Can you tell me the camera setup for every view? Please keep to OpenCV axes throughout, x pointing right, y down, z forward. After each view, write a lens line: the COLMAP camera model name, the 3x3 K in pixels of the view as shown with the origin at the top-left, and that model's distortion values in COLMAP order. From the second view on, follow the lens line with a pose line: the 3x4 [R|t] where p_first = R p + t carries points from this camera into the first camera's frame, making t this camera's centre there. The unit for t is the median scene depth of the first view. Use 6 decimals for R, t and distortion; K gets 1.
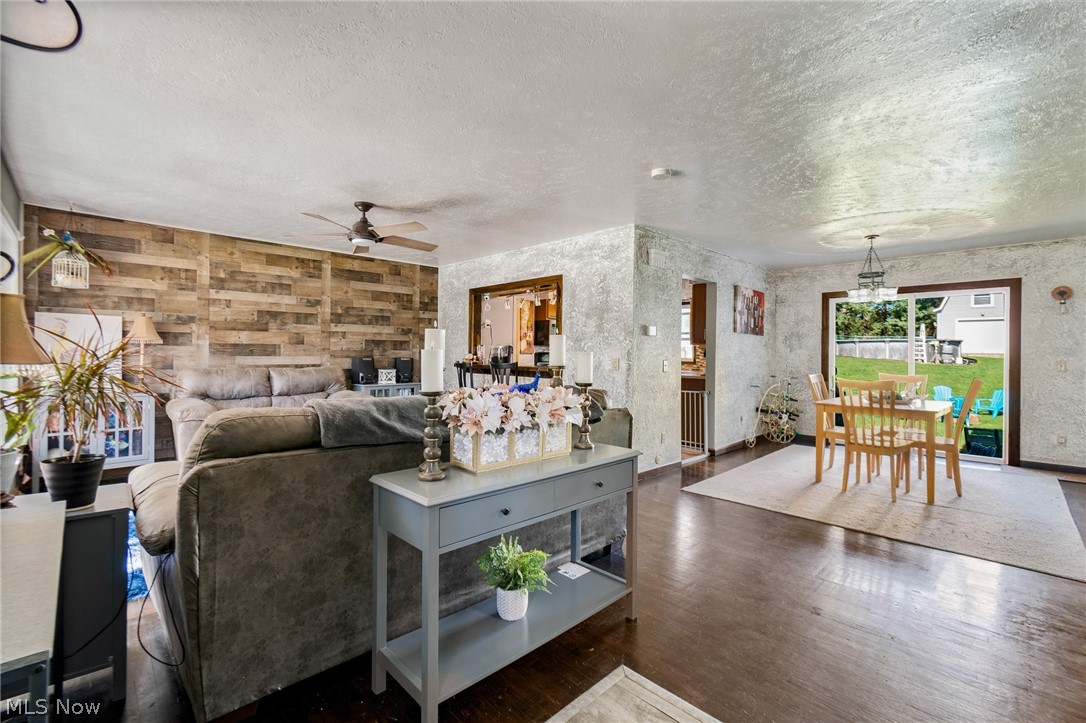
lens RADIAL K [[477.0, 0, 541.5], [0, 477.0, 351.9], [0, 0, 1]] dist [0.001331, 0.000001]
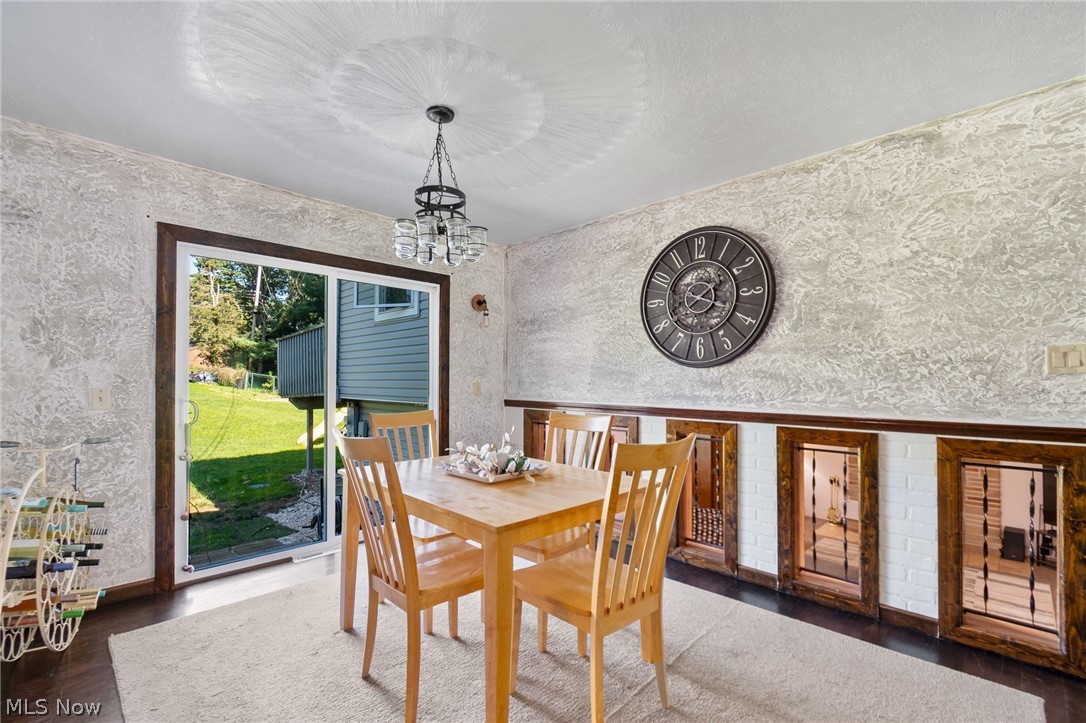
lens RADIAL K [[477.0, 0, 535.2], [0, 477.0, 372.6], [0, 0, 1]] dist [0.001331, 0.000001]
pose [[-0.007605, 0.004119, 0.999963, 0.181382], [-0.007268, 0.999965, -0.004174, 0.003805], [-0.999945, -0.007300, -0.007575, 0.689850]]
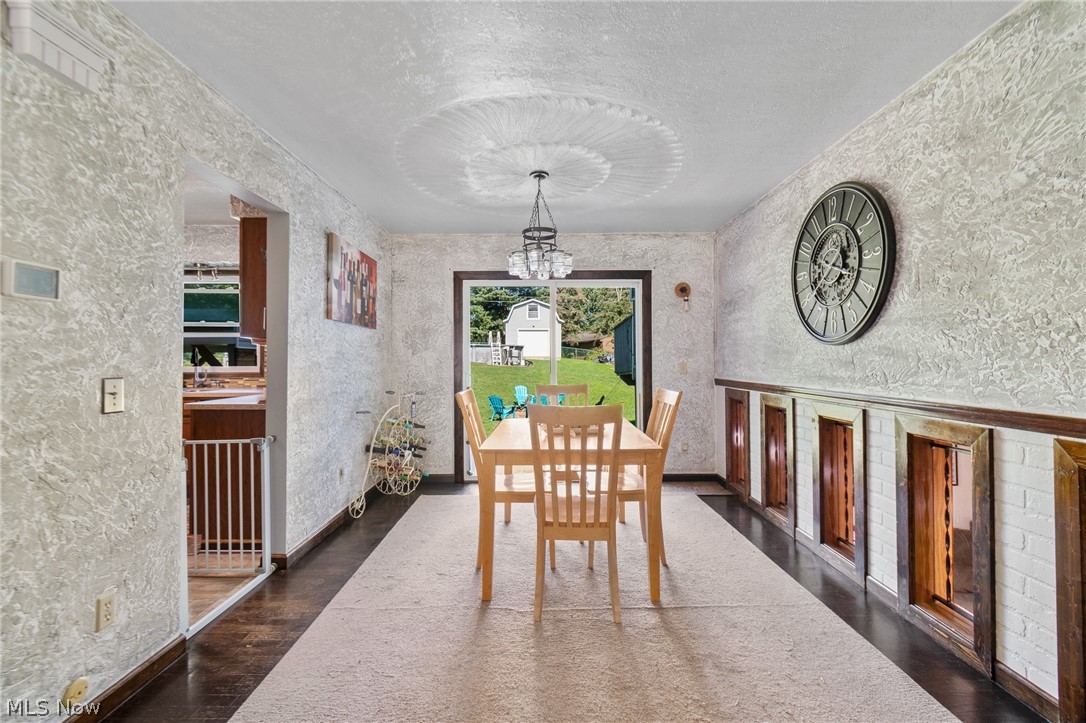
lens RADIAL K [[477.0, 0, 543.5], [0, 477.0, 351.9], [0, 0, 1]] dist [0.001331, 0.000001]
pose [[0.699725, -0.000424, 0.714412, 0.174665], [0.008665, 0.999931, -0.007894, 0.003232], [-0.714359, 0.011714, 0.699681, 0.412407]]
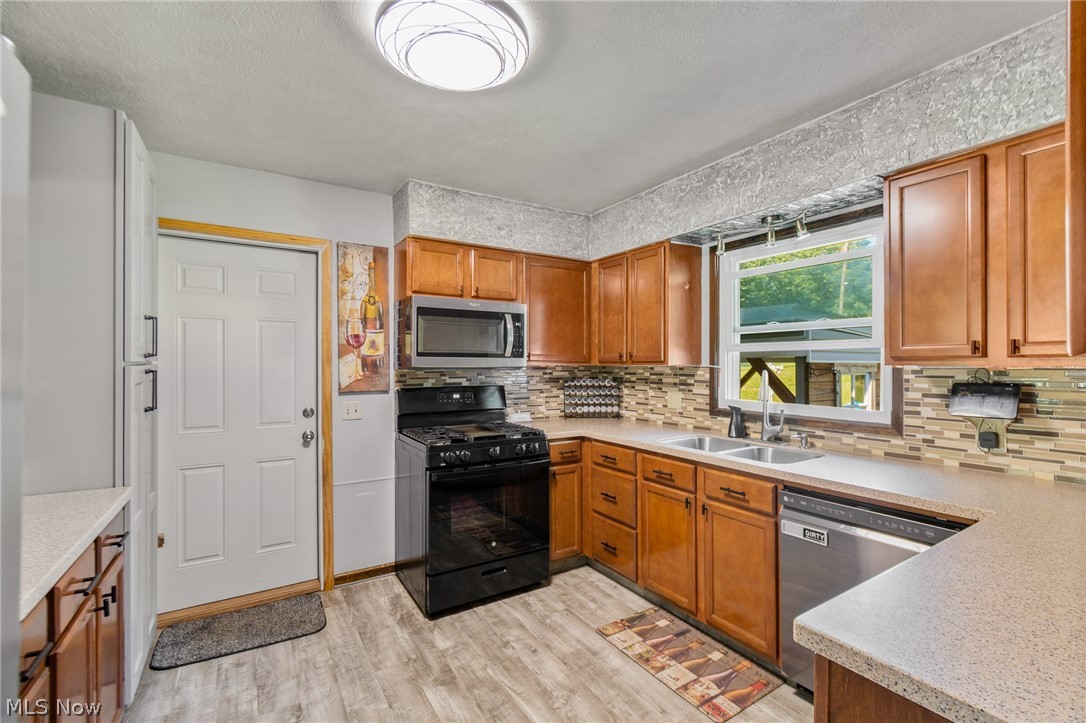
lens RADIAL K [[477.0, 0, 541.2], [0, 477.0, 365.9], [0, 0, 1]] dist [0.001331, 0.000001]
pose [[0.975914, -0.009863, -0.217933, 0.224413], [0.010972, 0.999932, 0.003882, -0.020477], [0.217880, -0.006179, 0.975956, 0.848740]]
